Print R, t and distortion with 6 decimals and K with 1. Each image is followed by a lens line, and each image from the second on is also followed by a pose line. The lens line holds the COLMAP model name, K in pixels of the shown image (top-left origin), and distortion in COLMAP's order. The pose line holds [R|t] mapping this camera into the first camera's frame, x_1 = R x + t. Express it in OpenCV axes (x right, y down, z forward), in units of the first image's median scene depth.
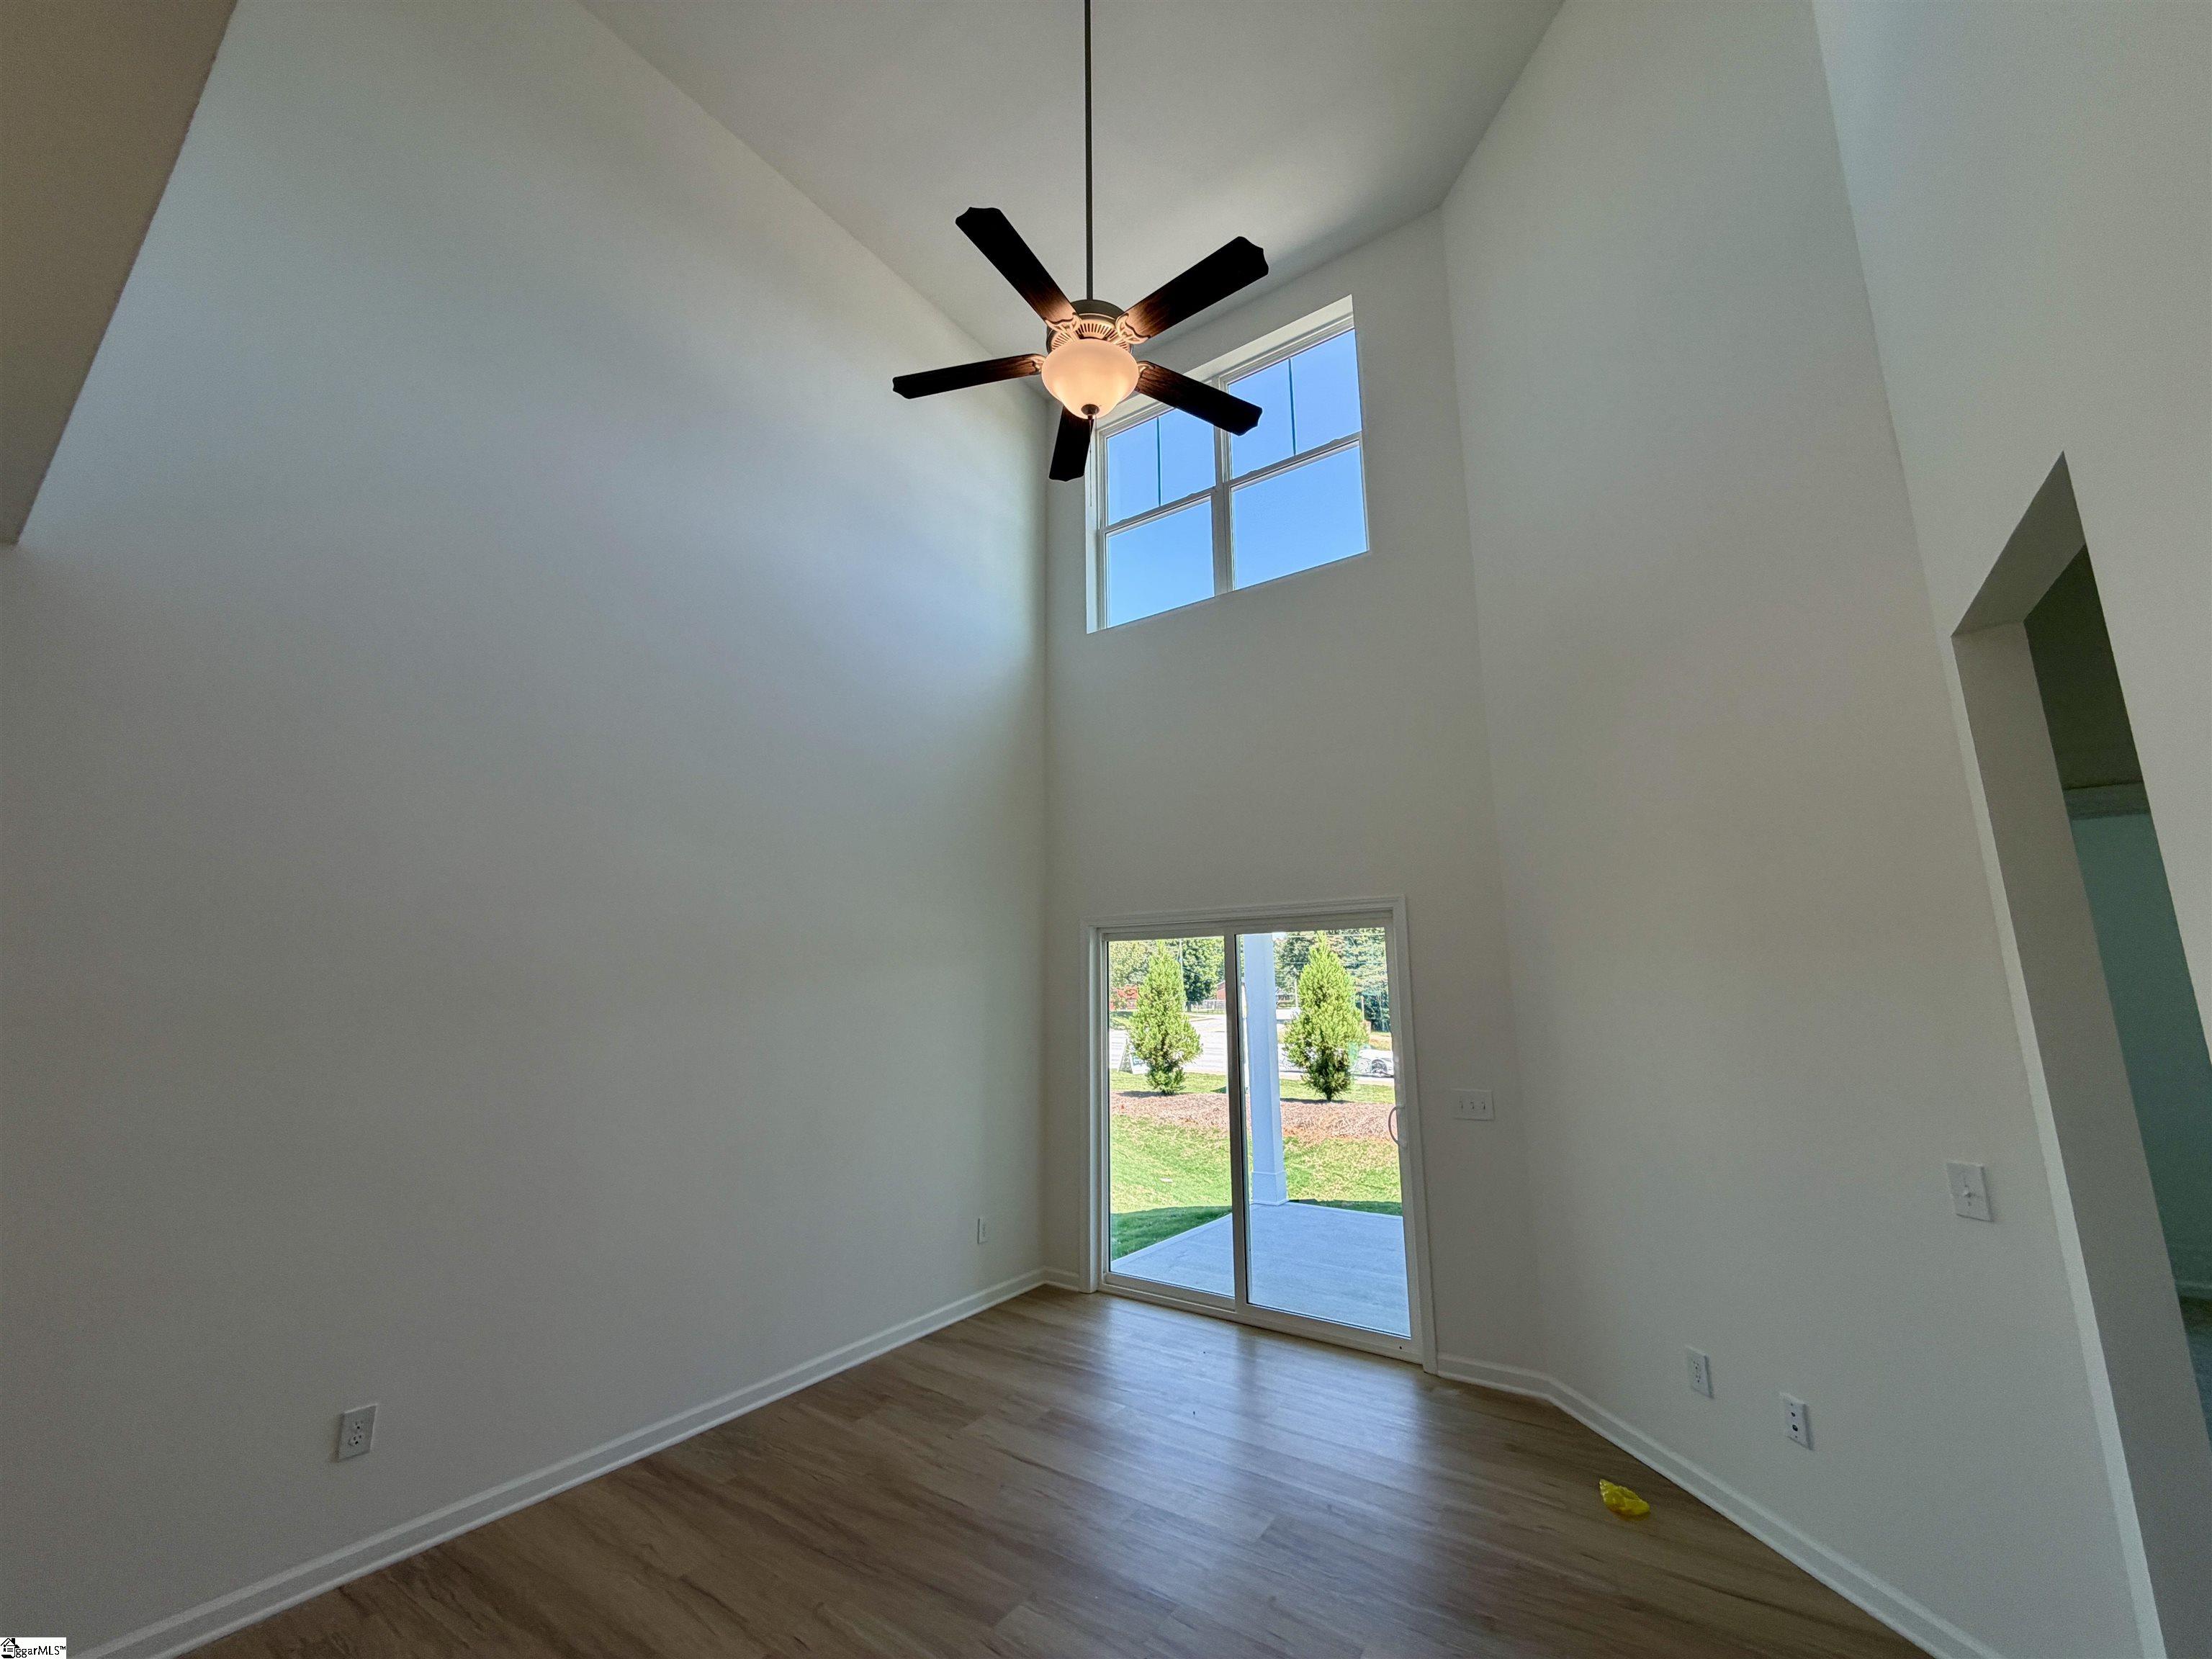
lens RADIAL K [[881.7, 0, 1106.0], [0, 881.7, 829.5], [0, 0, 1]] dist [0.000388, 0.000293]
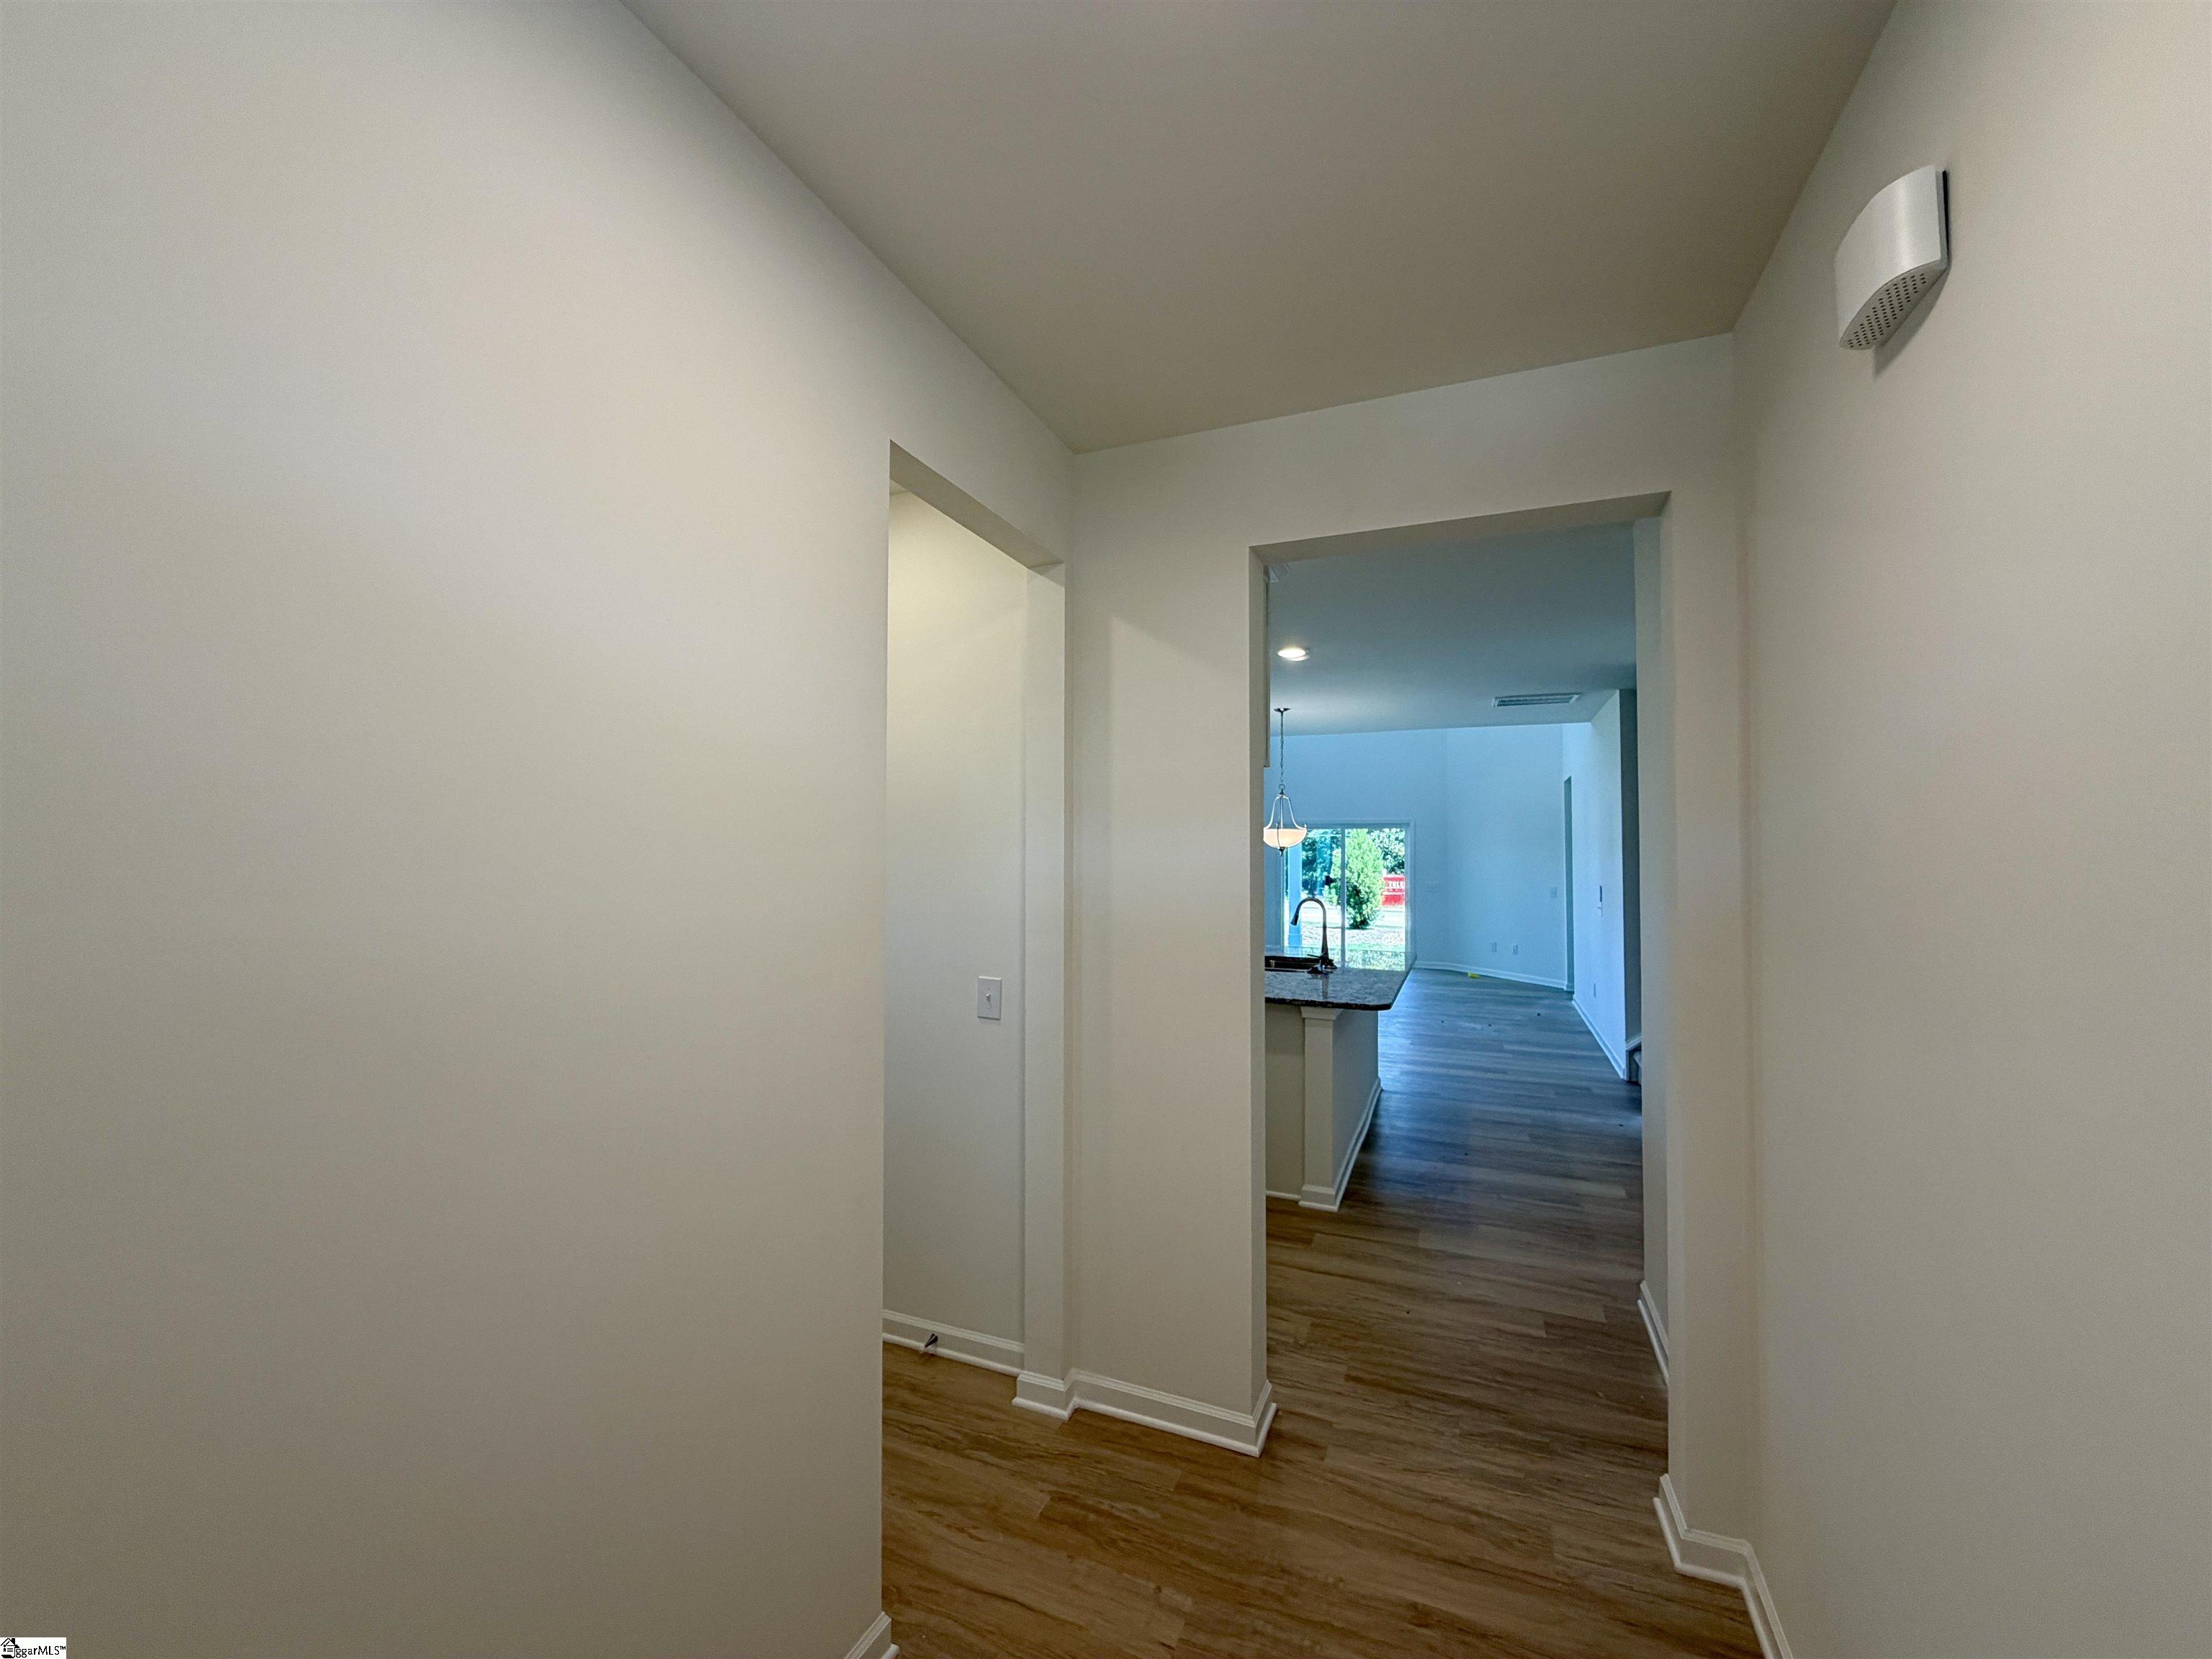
lens RADIAL K [[881.7, 0, 1106.0], [0, 881.7, 829.5], [0, 0, 1]] dist [0.000388, 0.000293]
pose [[0.977482, 0.016930, 0.210340, -1.187363], [-0.050553, 0.986539, 0.155518, -0.272804], [-0.204875, -0.162649, 0.965179, -1.511731]]
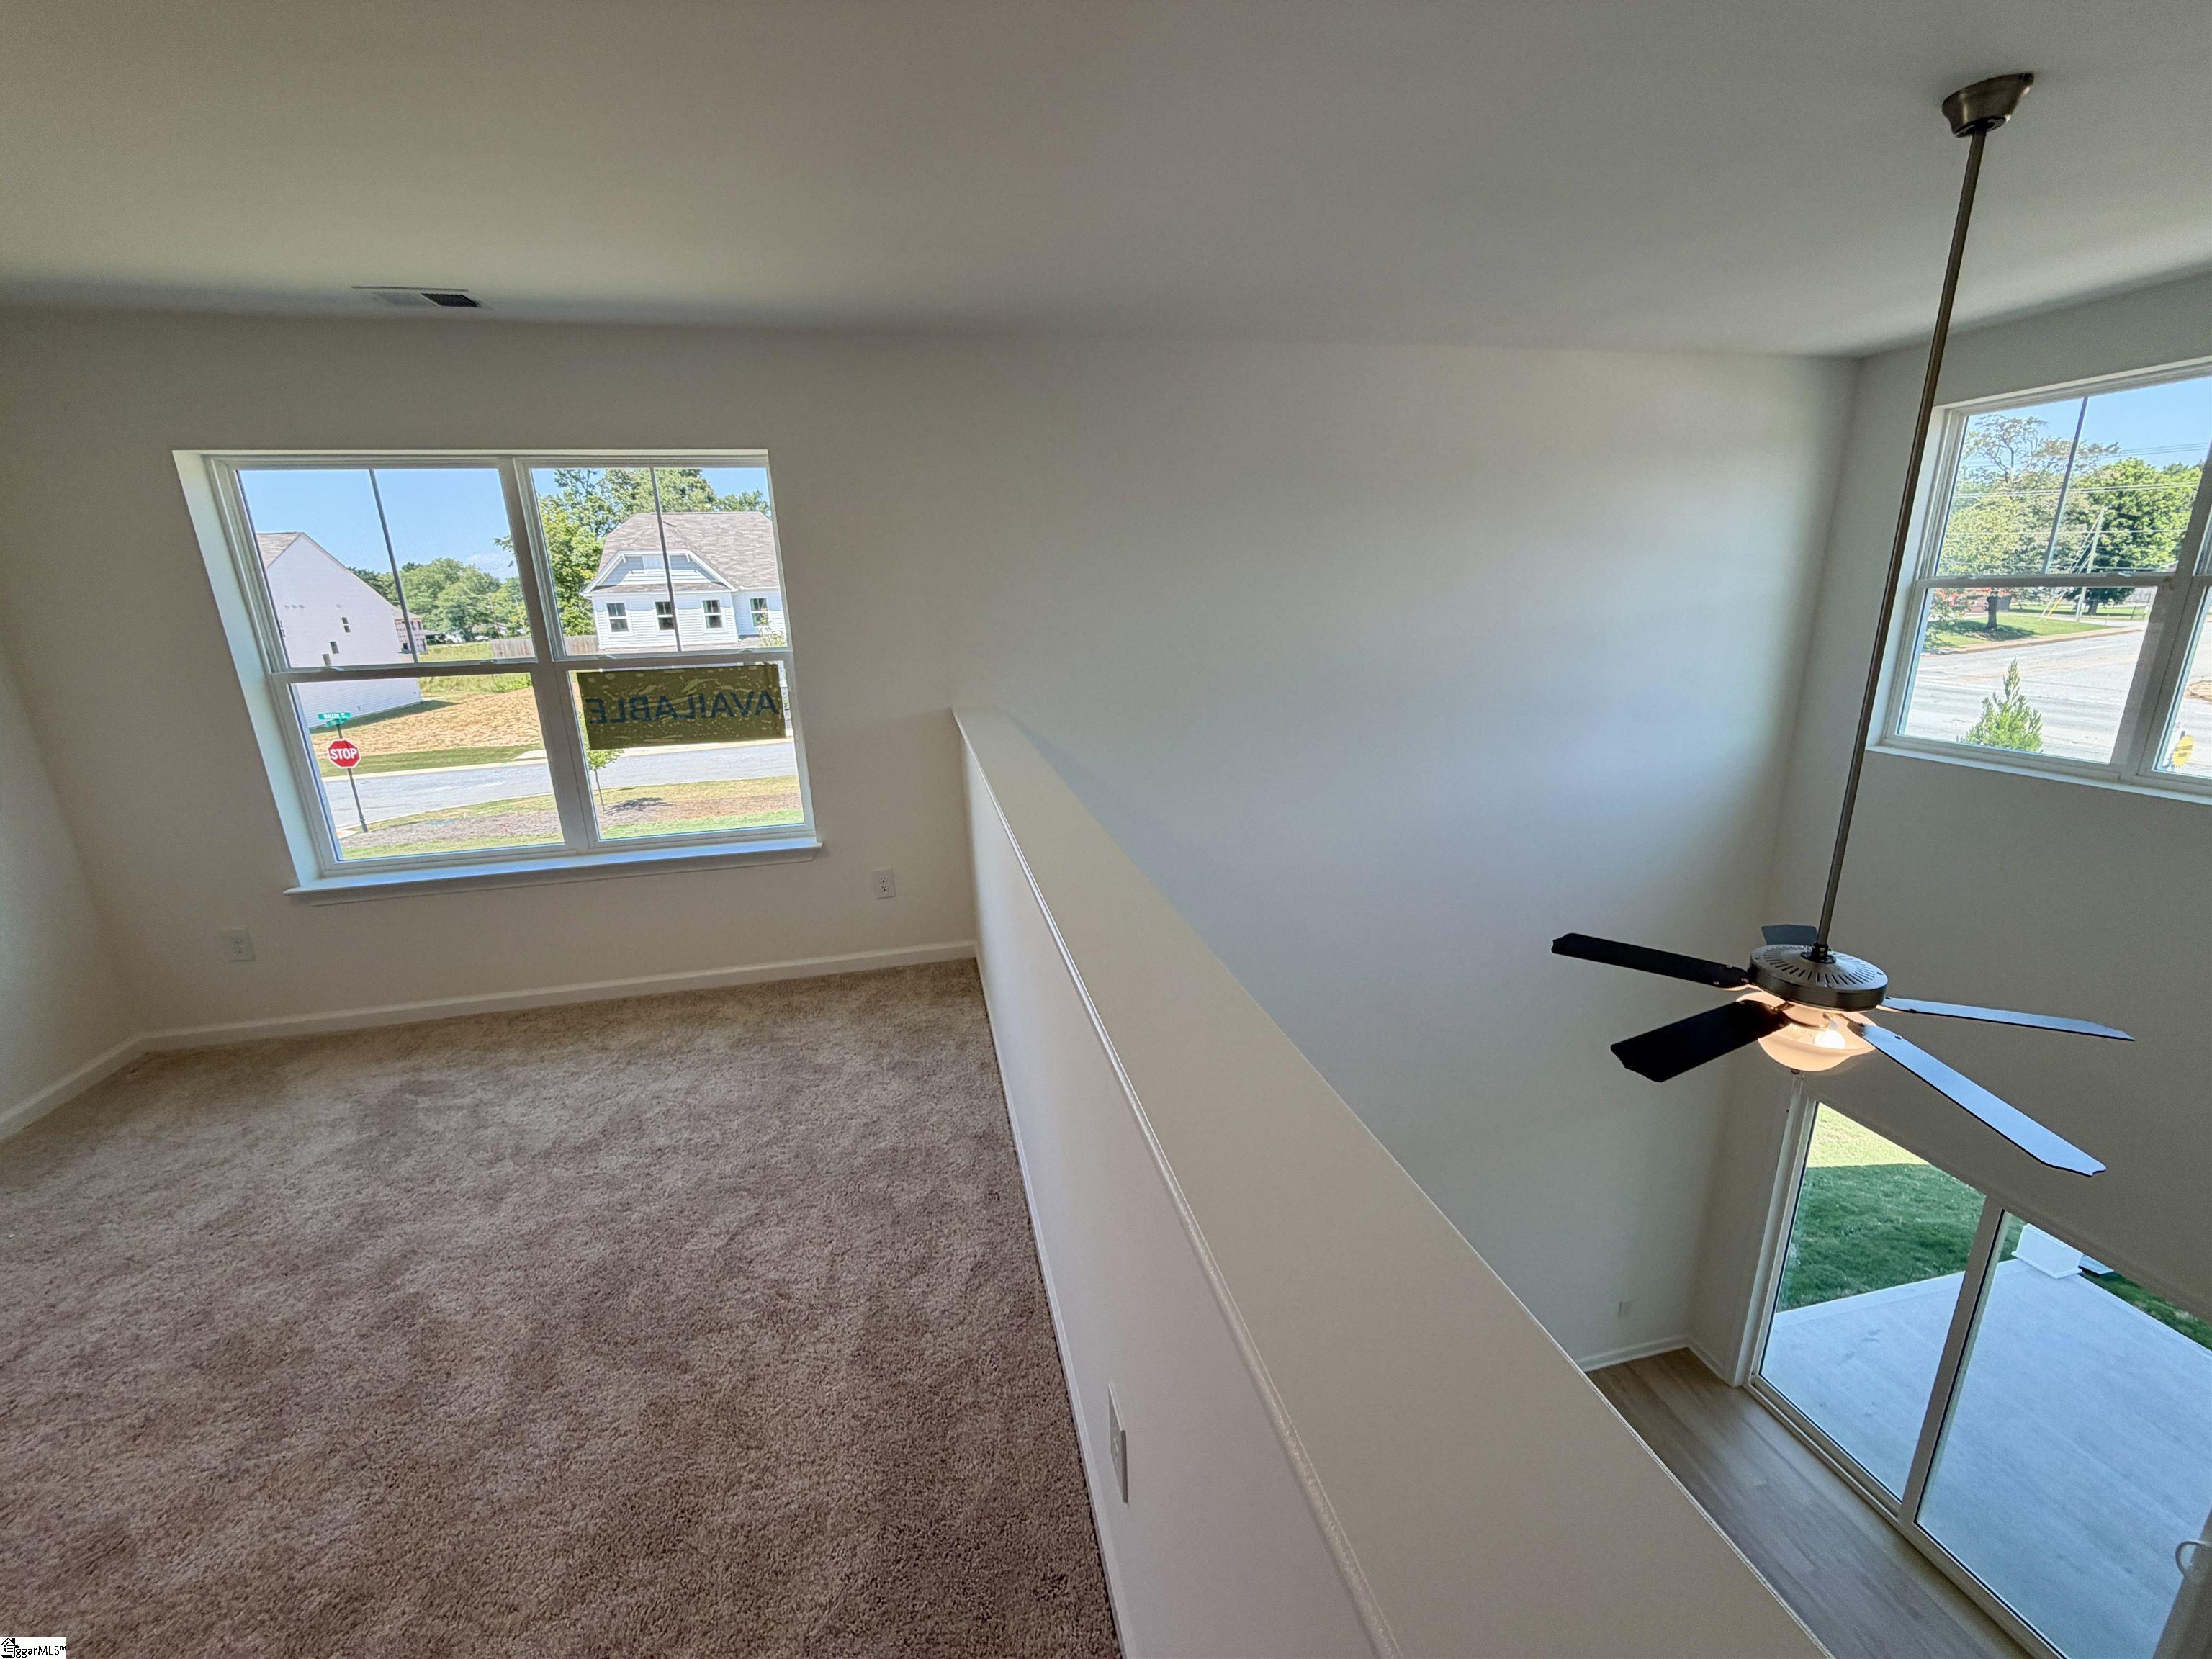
lens RADIAL K [[878.6, 0, 1106.0], [0, 878.6, 829.5], [0, 0, 1]] dist [-0.000723, 0.000050]
pose [[0.740655, 0.164294, -0.651489, 0.000115], [0.149167, 0.905236, 0.397867, -0.042058], [0.655118, -0.391863, 0.645960, 0.004050]]
